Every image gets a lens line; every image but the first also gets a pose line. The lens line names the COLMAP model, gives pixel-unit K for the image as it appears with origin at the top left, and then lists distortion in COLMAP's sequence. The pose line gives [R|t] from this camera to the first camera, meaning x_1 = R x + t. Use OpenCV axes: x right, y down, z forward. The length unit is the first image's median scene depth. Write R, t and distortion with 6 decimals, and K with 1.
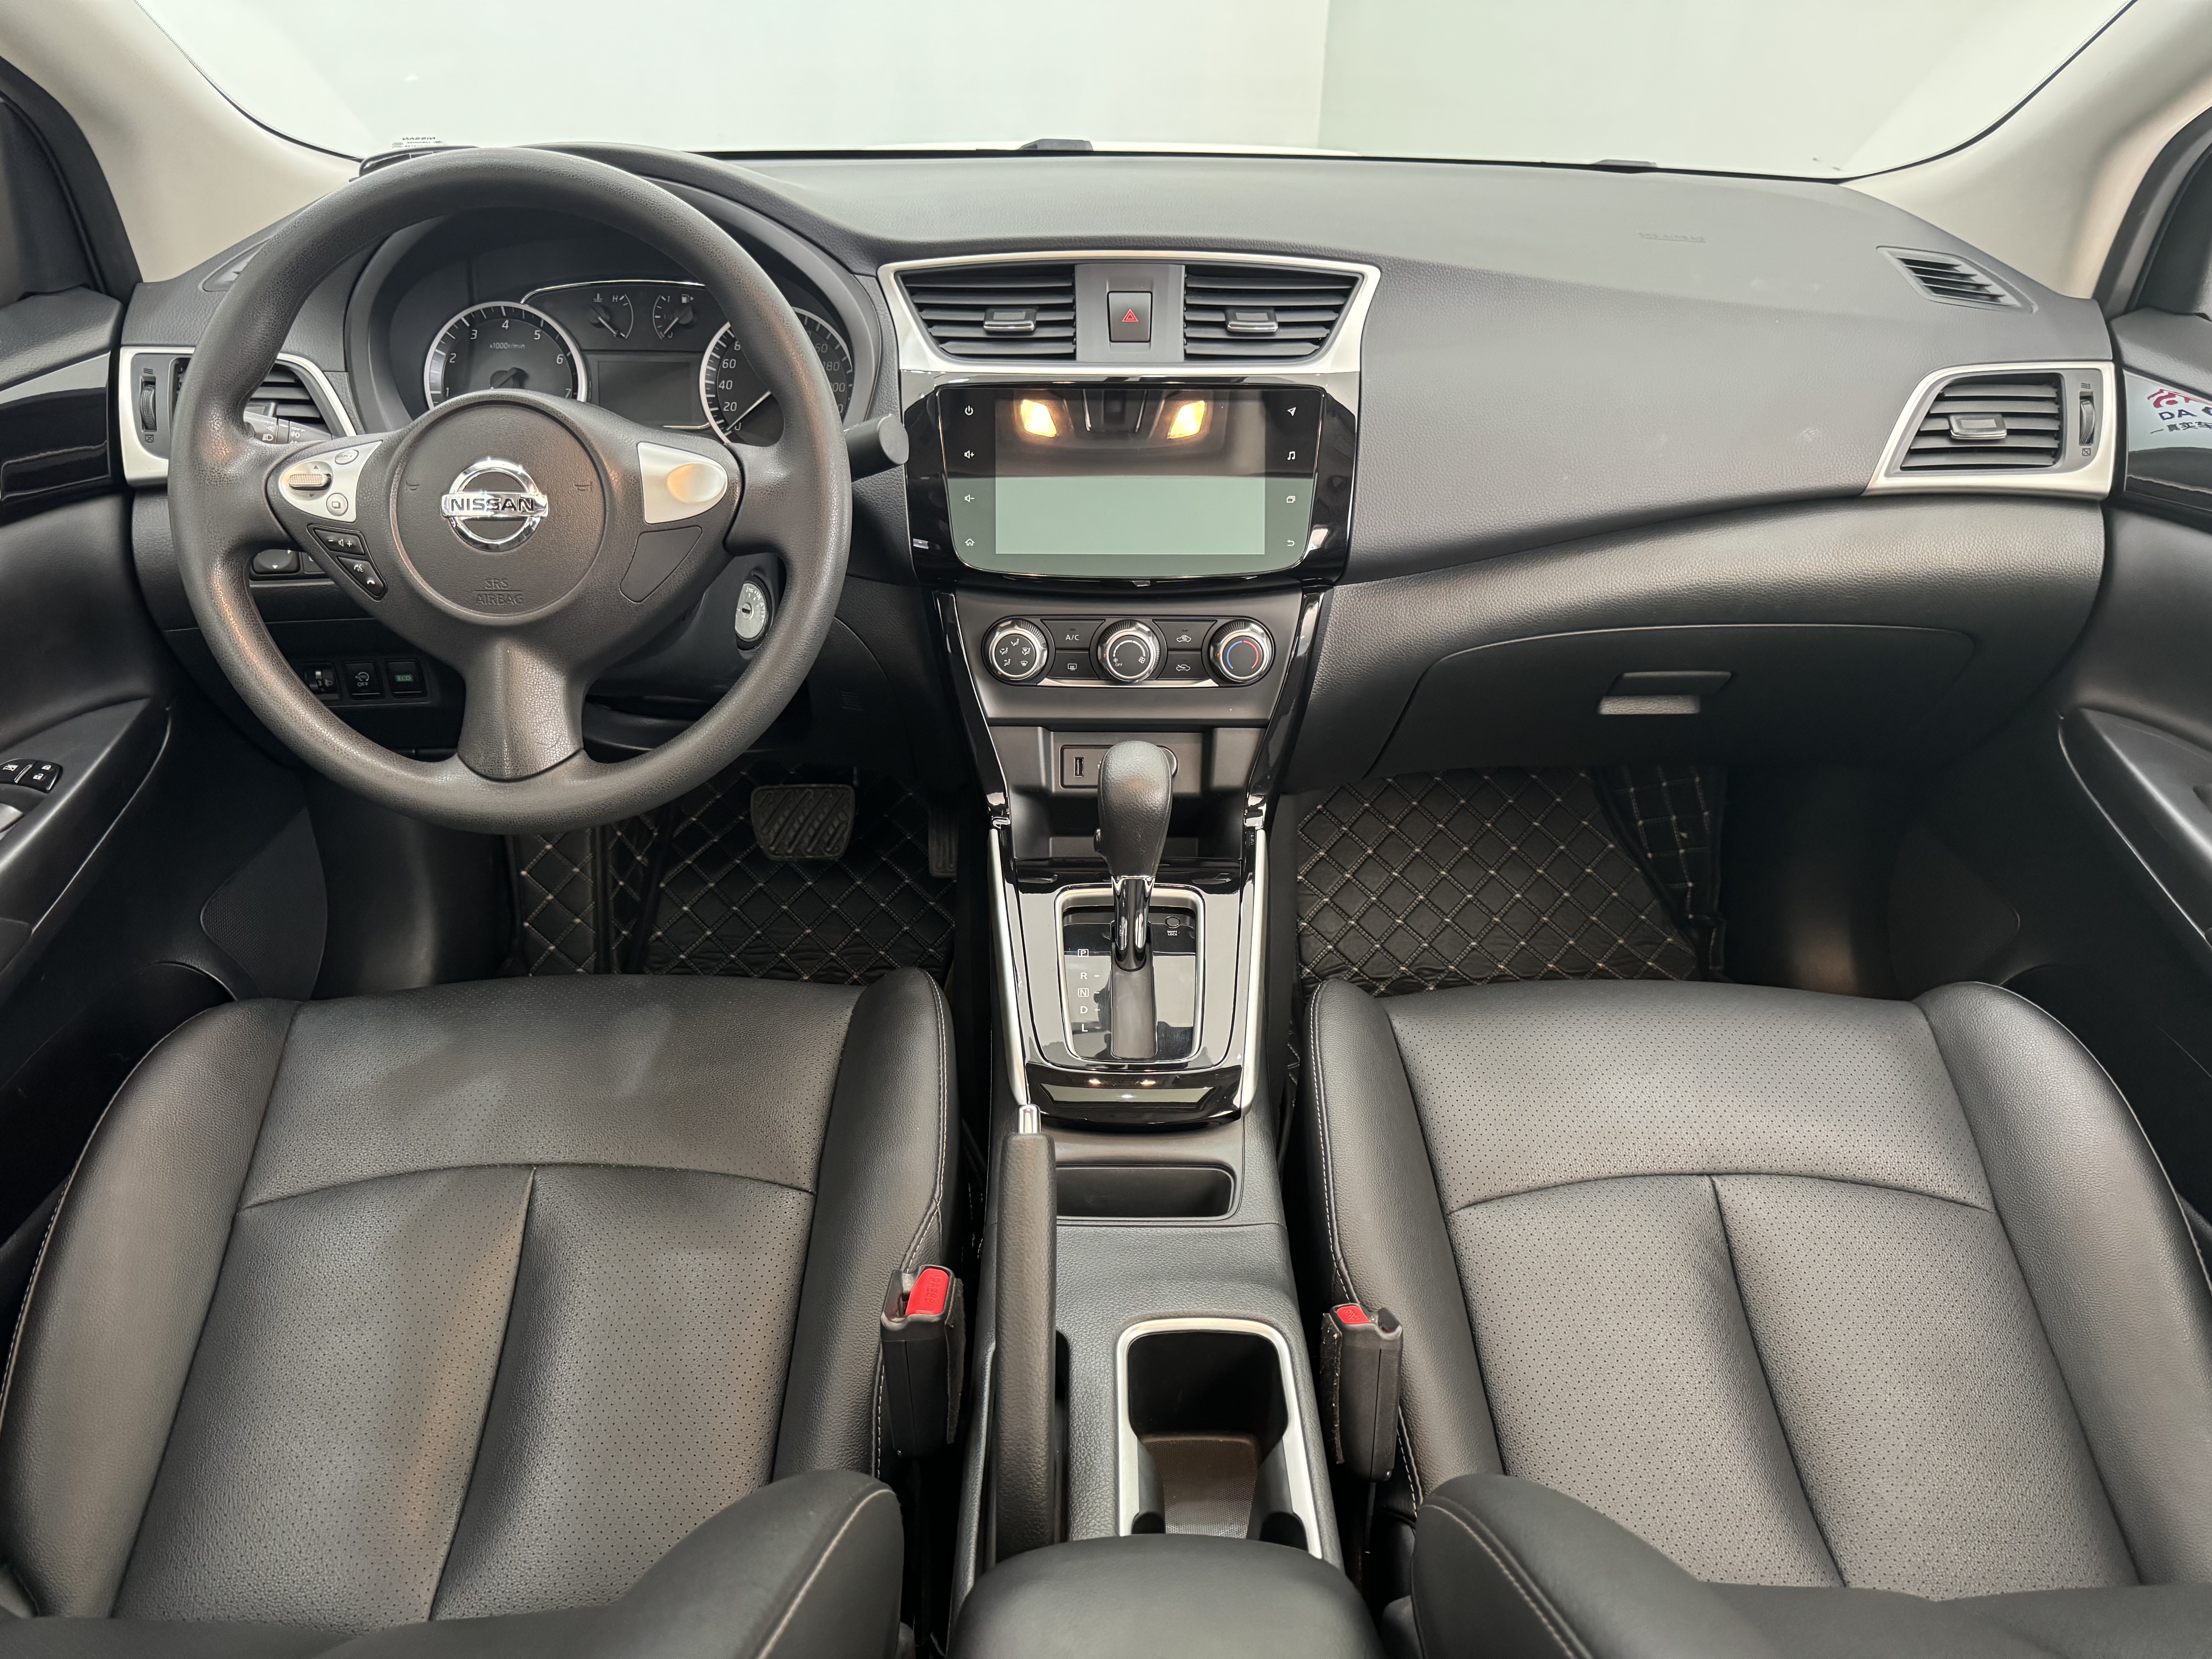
lens RADIAL K [[1586.6, 0, 1091.1], [0, 1586.6, 842.2], [0, 0, 1]] dist [0.062638, -0.052342]
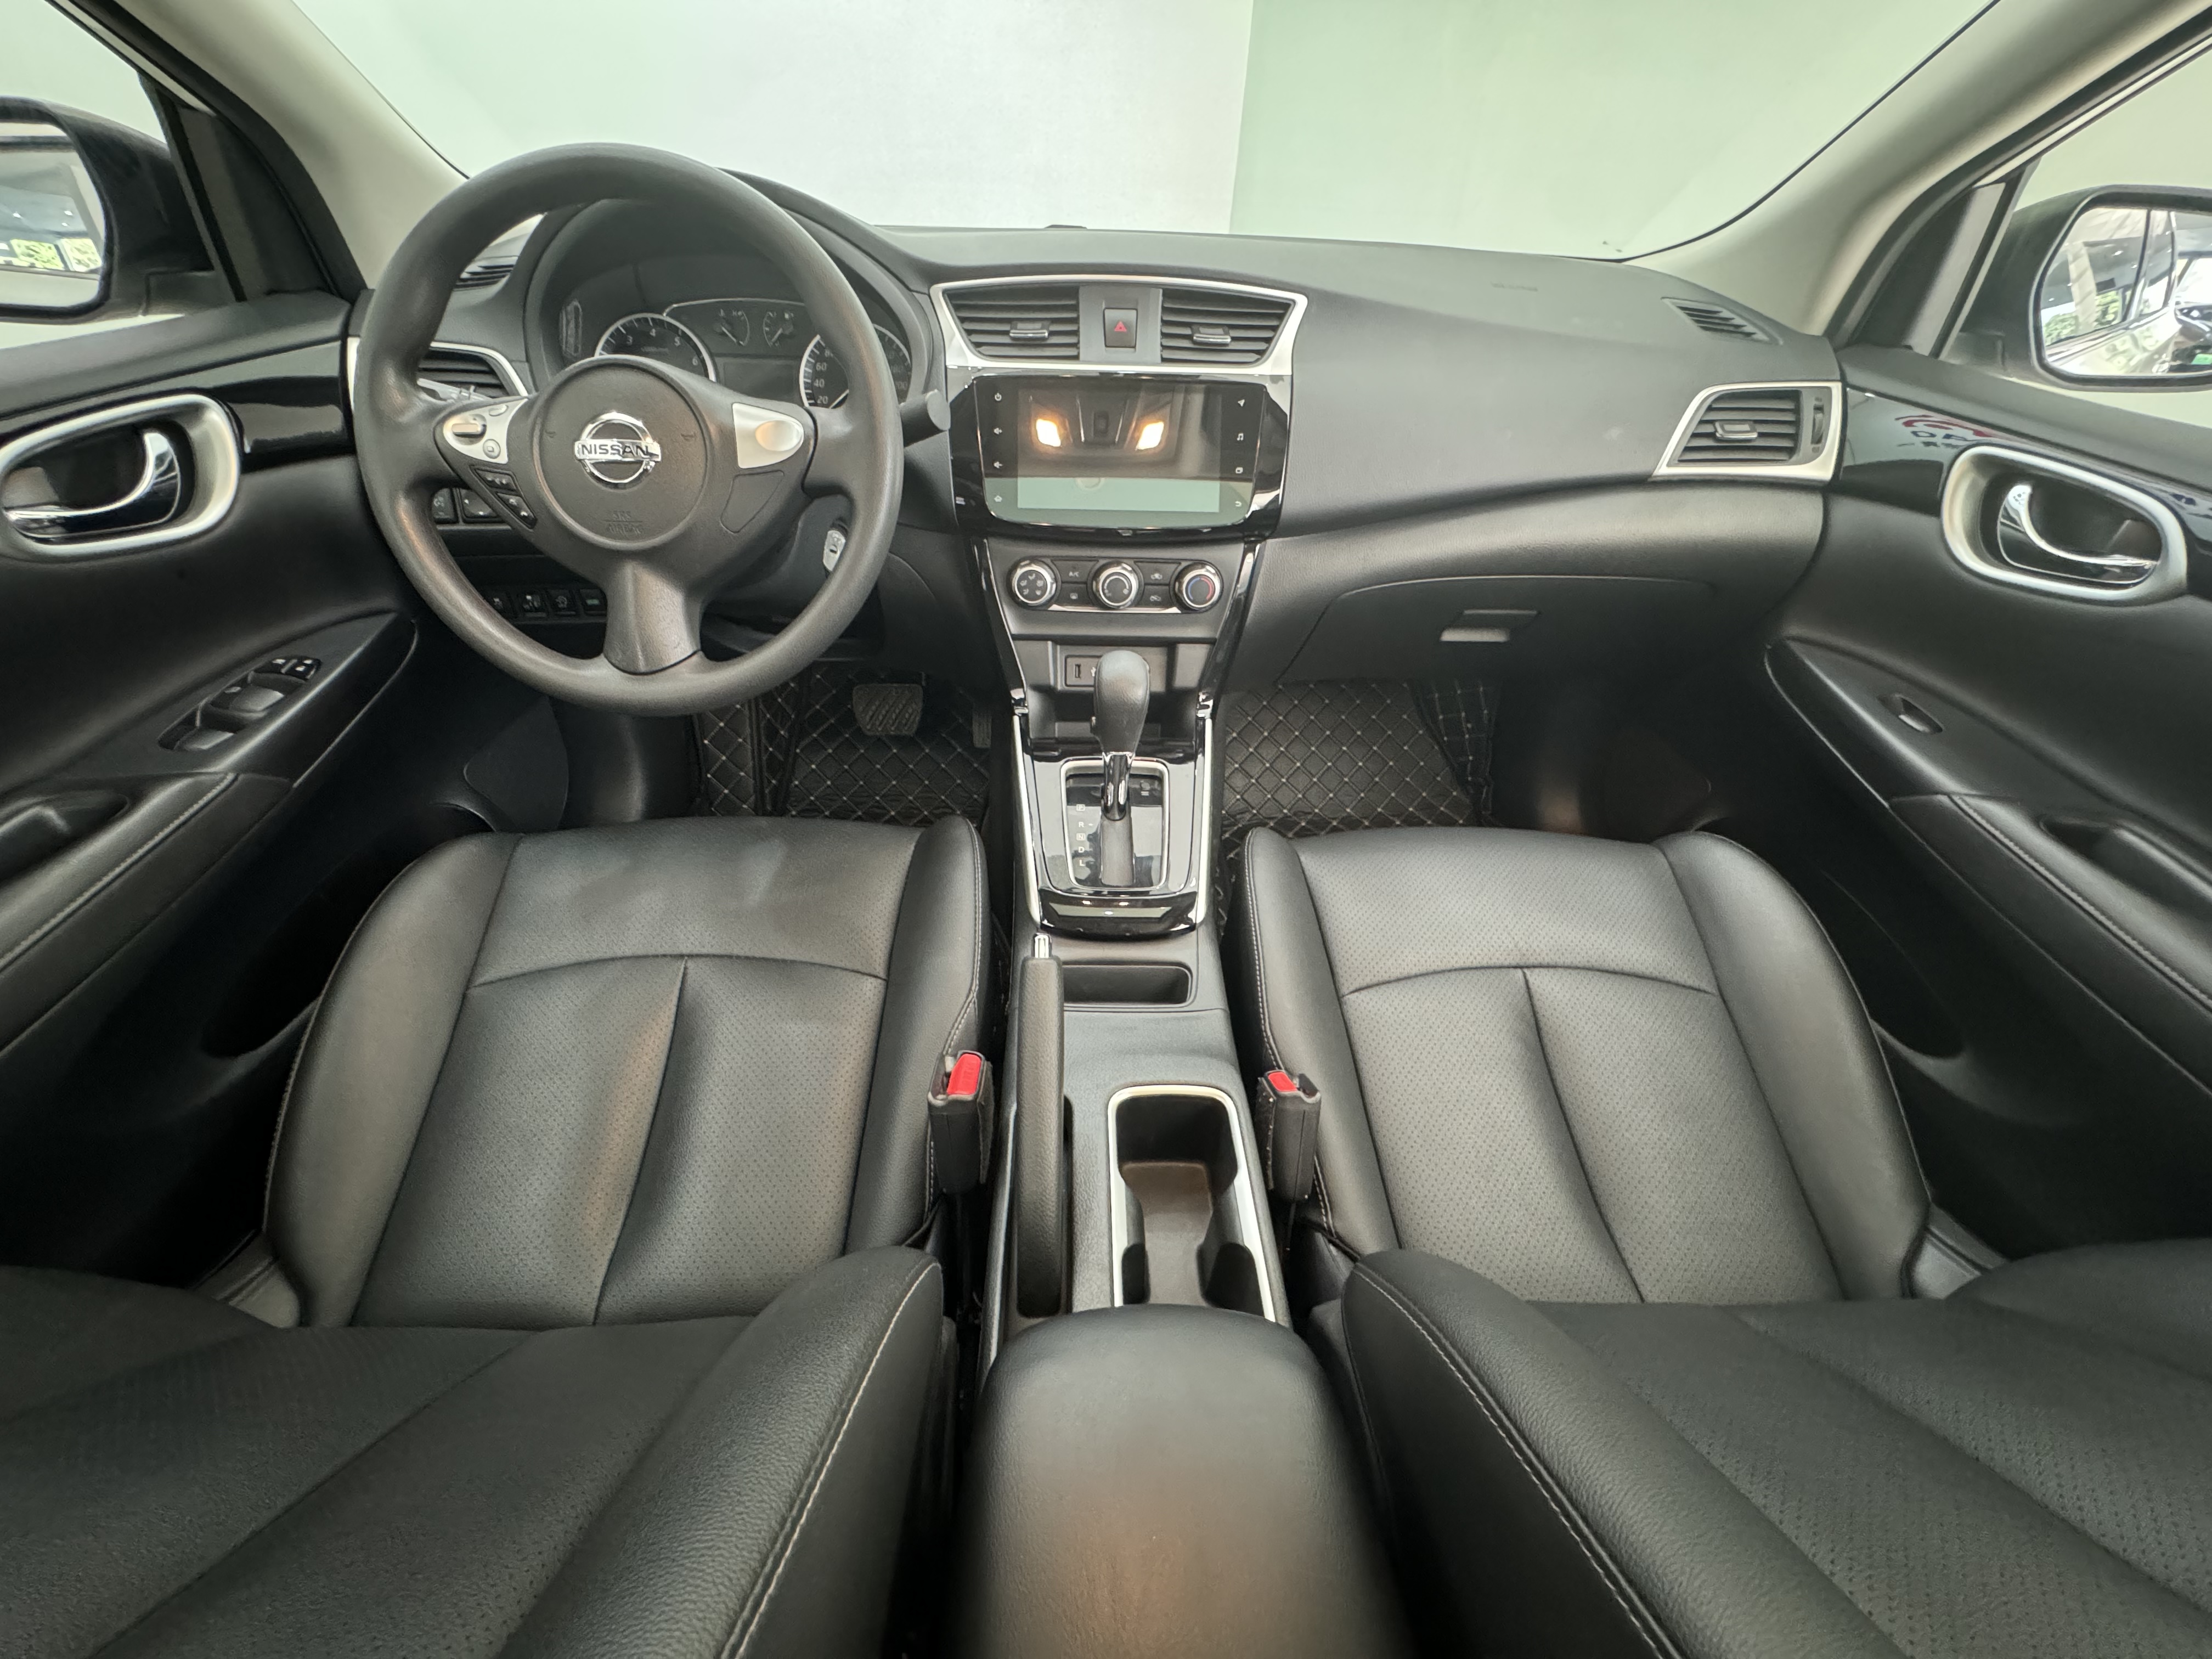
lens RADIAL K [[883.2, 0, 1097.2], [0, 883.2, 828.0], [0, 0, 1]] dist [-0.006504, 0.000543]
pose [[0.999541, 0.008499, 0.029068, -0.012774], [-0.011857, 0.993018, 0.117366, -0.002586], [-0.027867, -0.117657, 0.992663, 0.230474]]
